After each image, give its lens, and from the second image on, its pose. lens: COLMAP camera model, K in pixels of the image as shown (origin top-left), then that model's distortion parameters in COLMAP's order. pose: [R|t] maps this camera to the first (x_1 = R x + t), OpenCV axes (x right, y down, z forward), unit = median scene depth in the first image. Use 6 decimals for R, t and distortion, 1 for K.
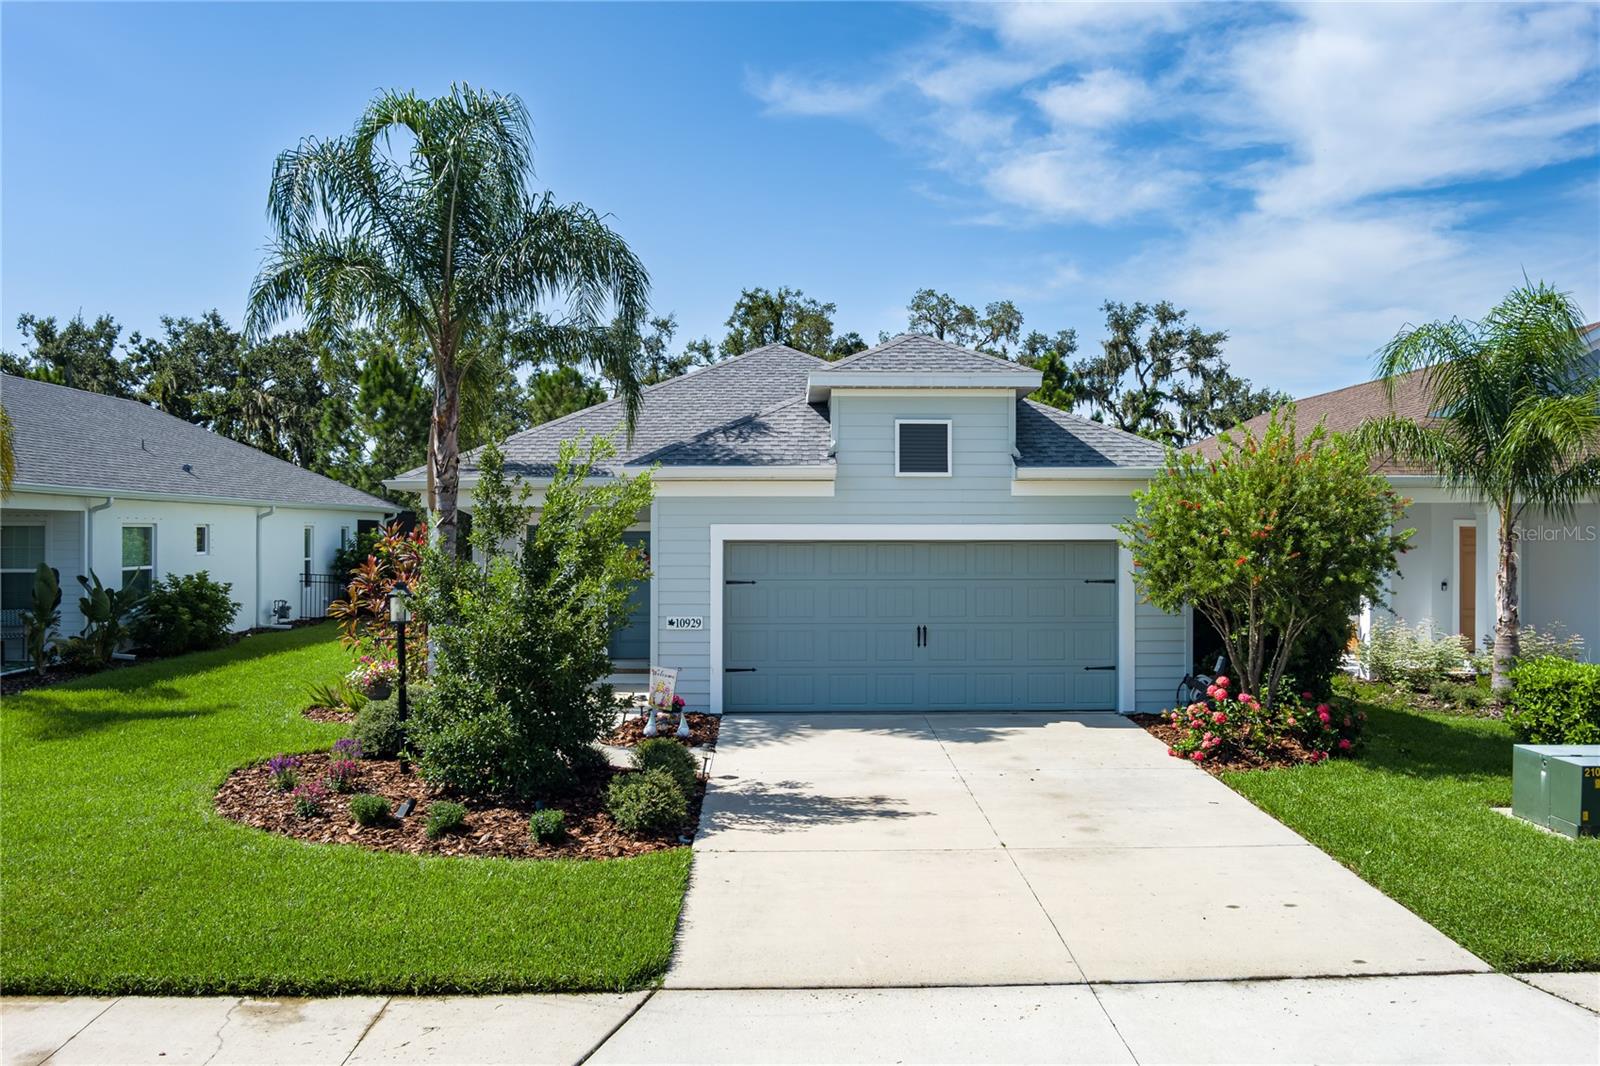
lens RADIAL K [[1311.2, 0, 800.0], [0, 1311.2, 533.0], [0, 0, 1]] dist [-0.069080, 0.014113]
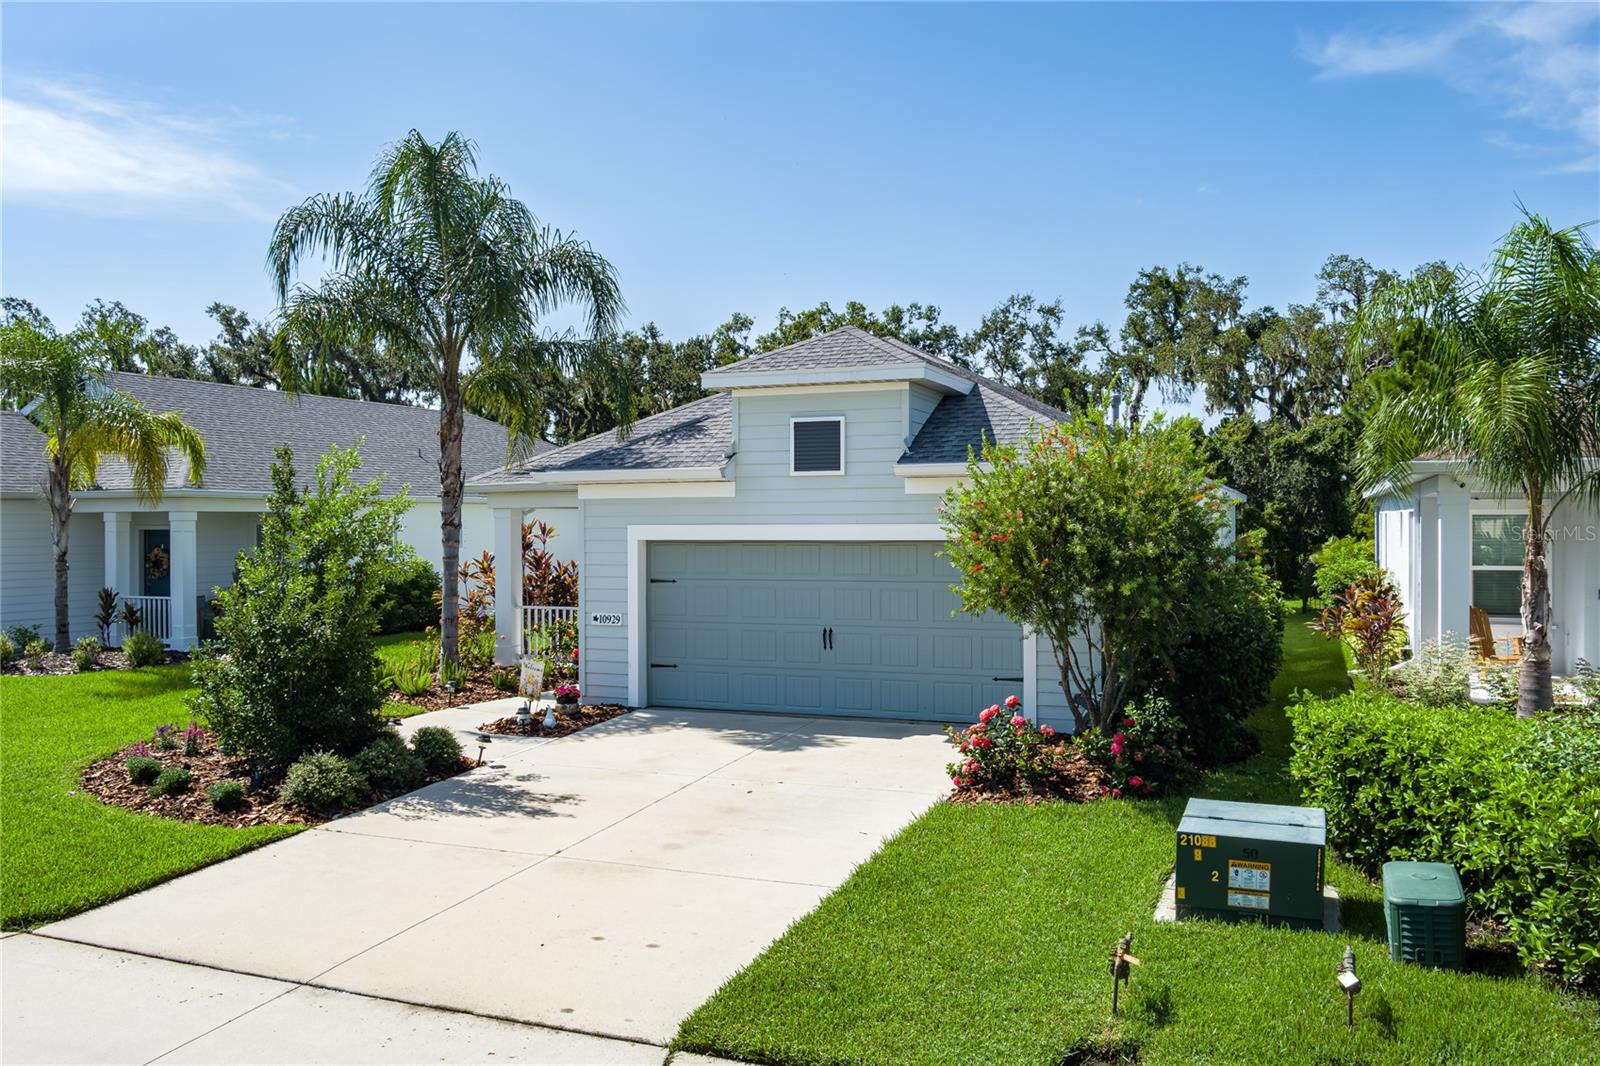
lens RADIAL K [[1298.6, 0, 800.0], [0, 1298.6, 533.0], [0, 0, 1]] dist [-0.078797, -0.002002]
pose [[0.918300, -0.001355, -0.395884, 0.465439], [0.005820, 0.999932, 0.010077, -0.010101], [0.395843, -0.011557, 0.918245, 0.106154]]
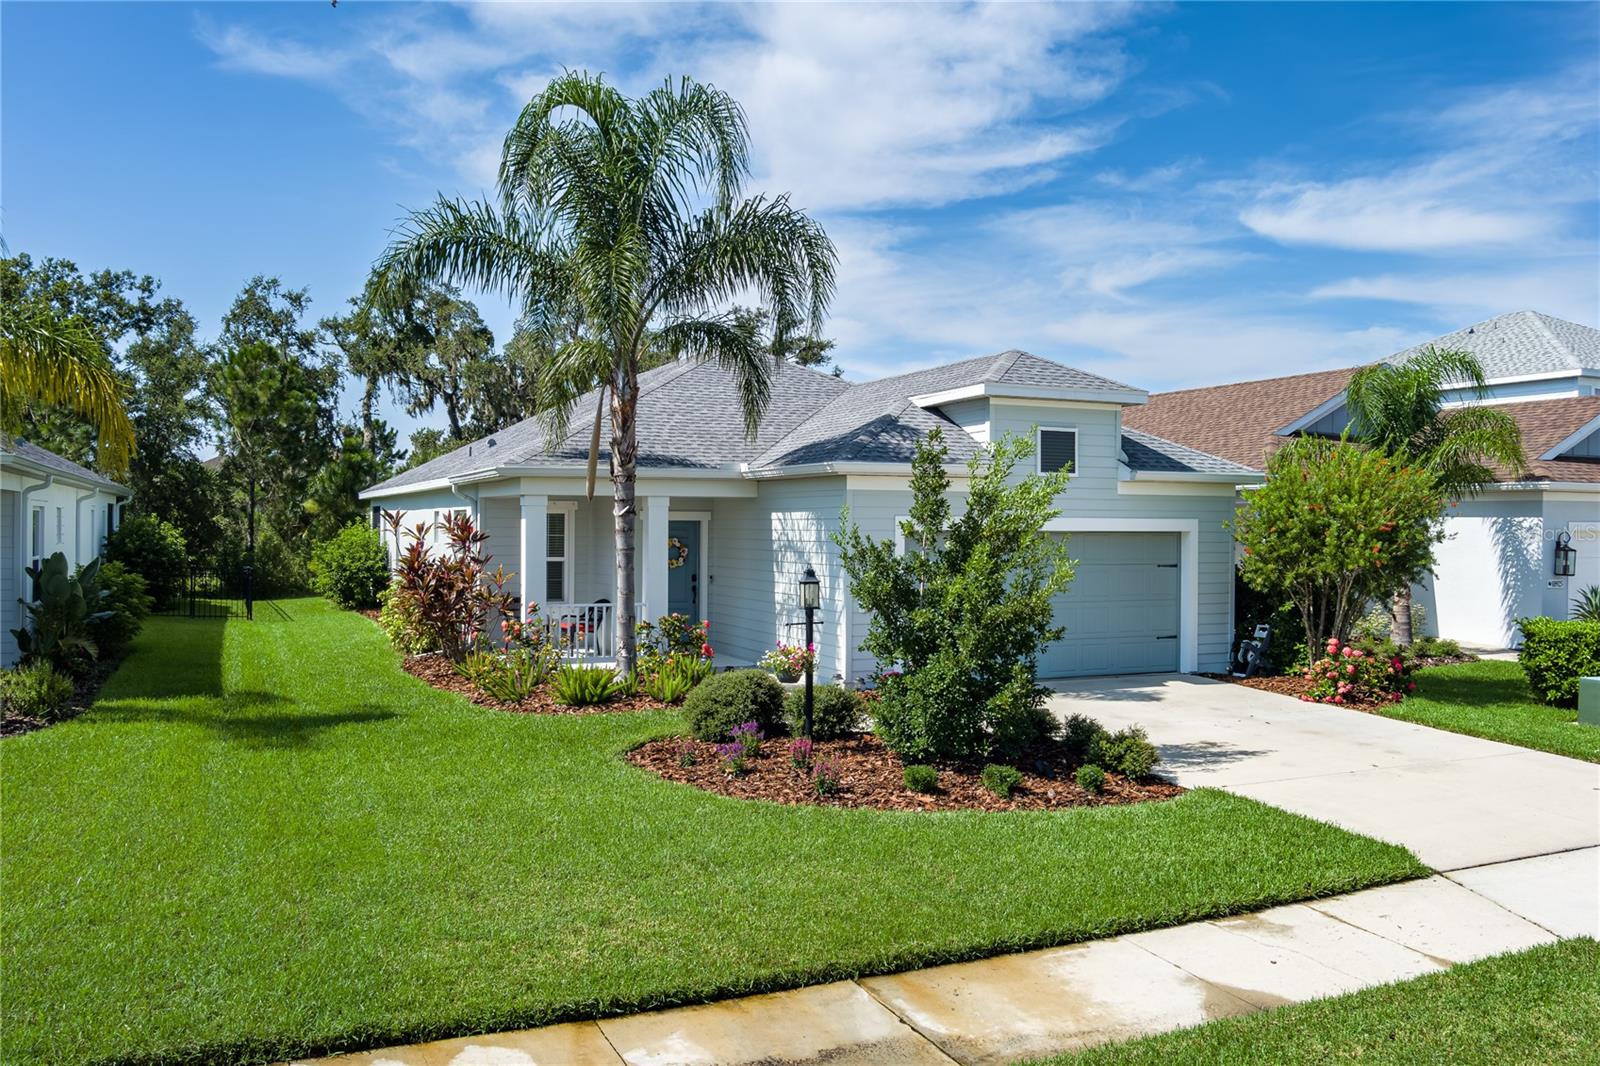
lens RADIAL K [[1298.8, 0, 800.0], [0, 1298.8, 533.0], [0, 0, 1]] dist [-0.059362, 0.000249]
pose [[0.919866, 0.002977, 0.392221, -0.568494], [-0.006714, 0.999944, 0.008158, -0.000953], [-0.392175, -0.010138, 0.919835, 0.029835]]
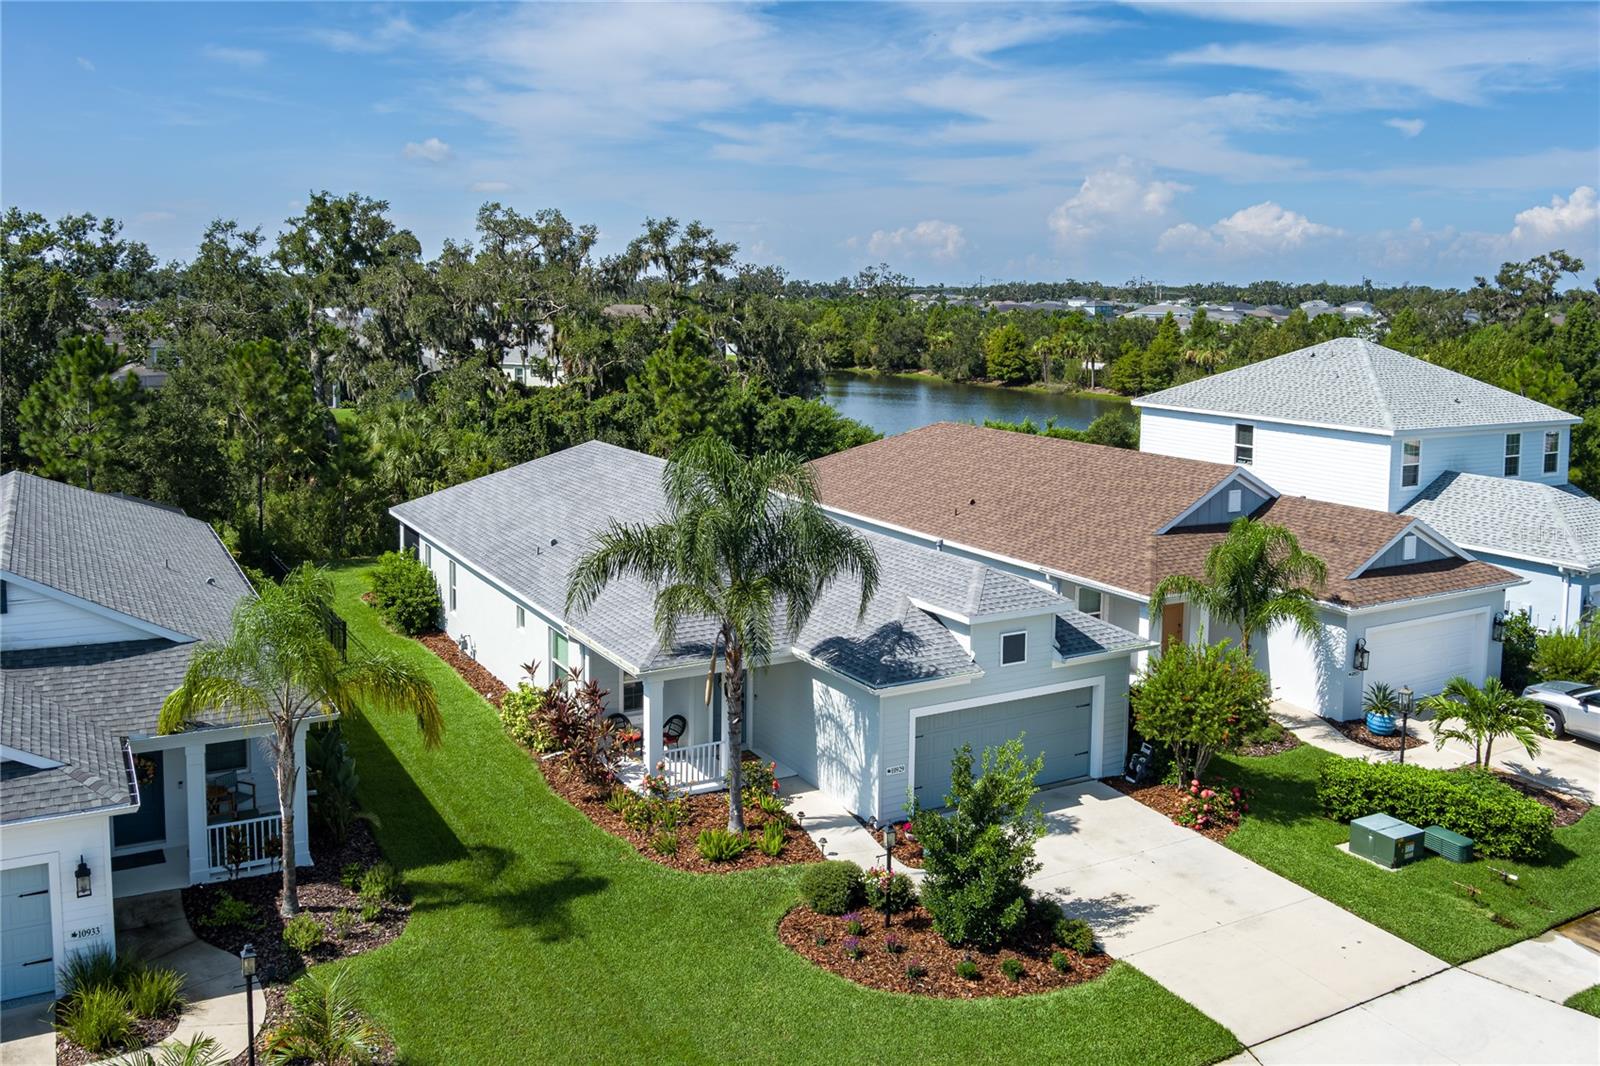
lens RADIAL K [[1333.7, 0, 718.4], [0, 1333.7, 393.0], [0, 0, 1]] dist [-0.030259, -0.008135]
pose [[0.897199, -0.031333, 0.440513, -1.008861], [-0.005712, 0.996573, 0.082518, -0.540011], [-0.441589, -0.076551, 0.893946, -0.359406]]
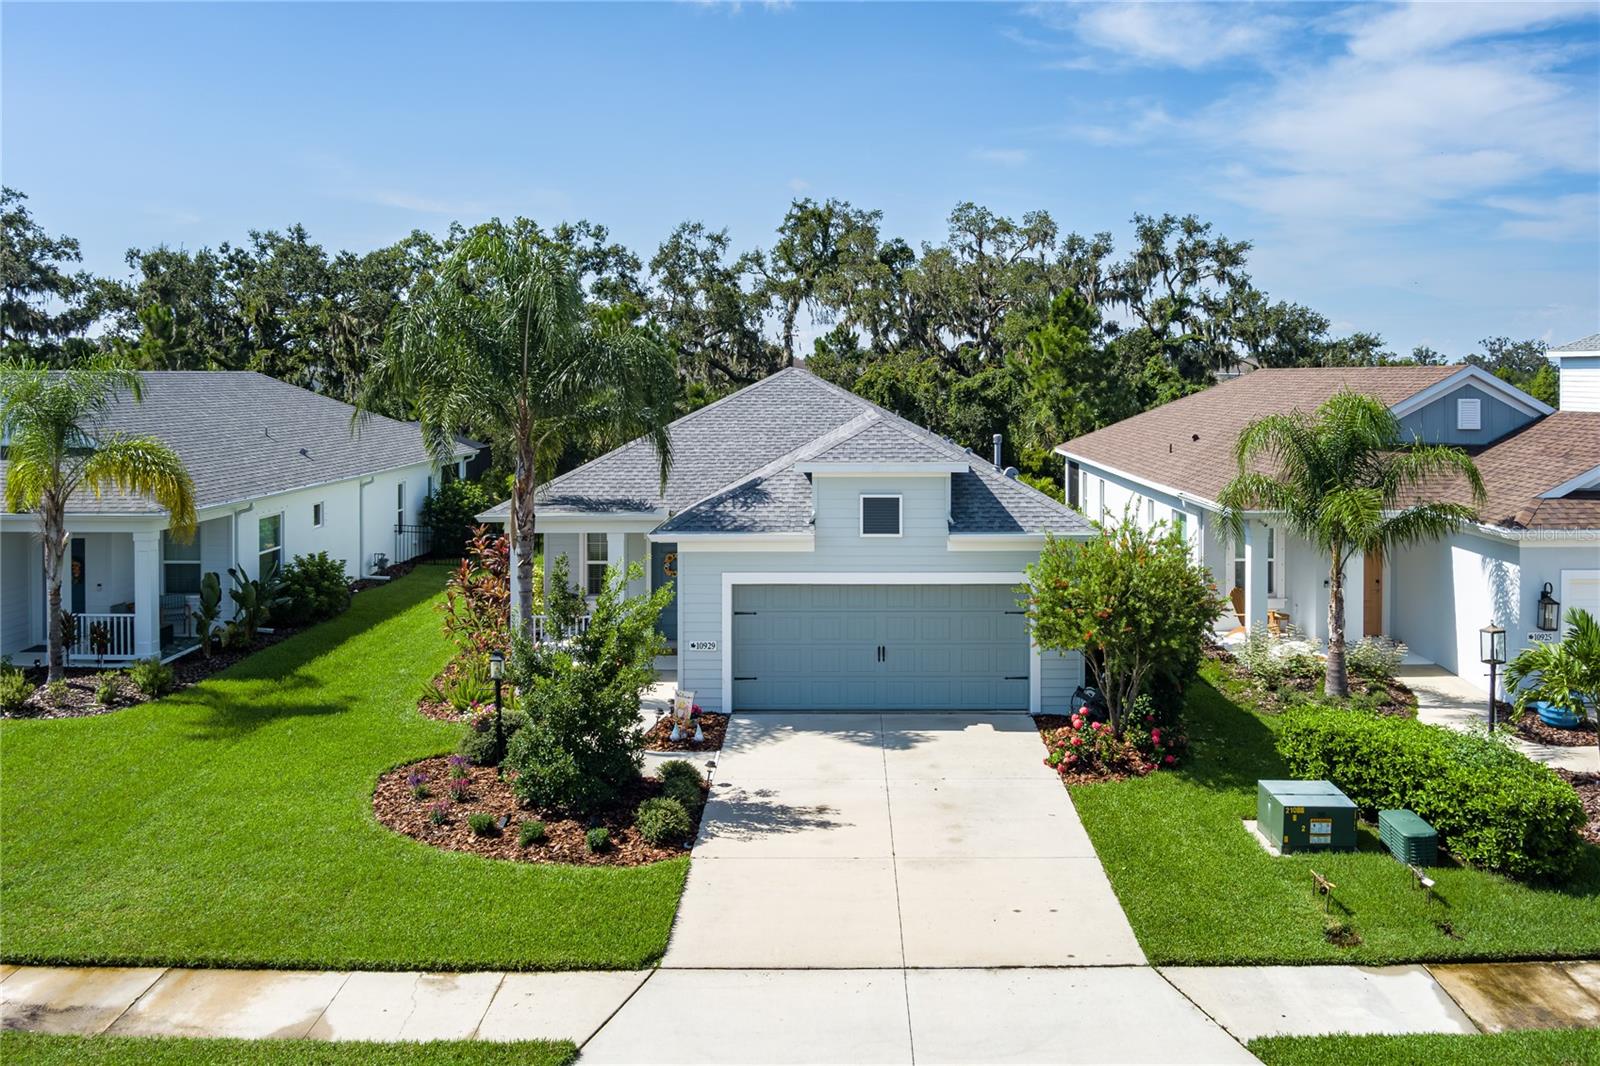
lens RADIAL K [[1329.0, 0, 841.9], [0, 1329.0, 387.4], [0, 0, 1]] dist [-0.055497, 0.004202]
pose [[0.999799, 0.001577, -0.020010, 0.080955], [-0.001373, 0.999947, 0.010203, -0.210080], [0.020025, -0.010173, 0.999748, -0.353075]]
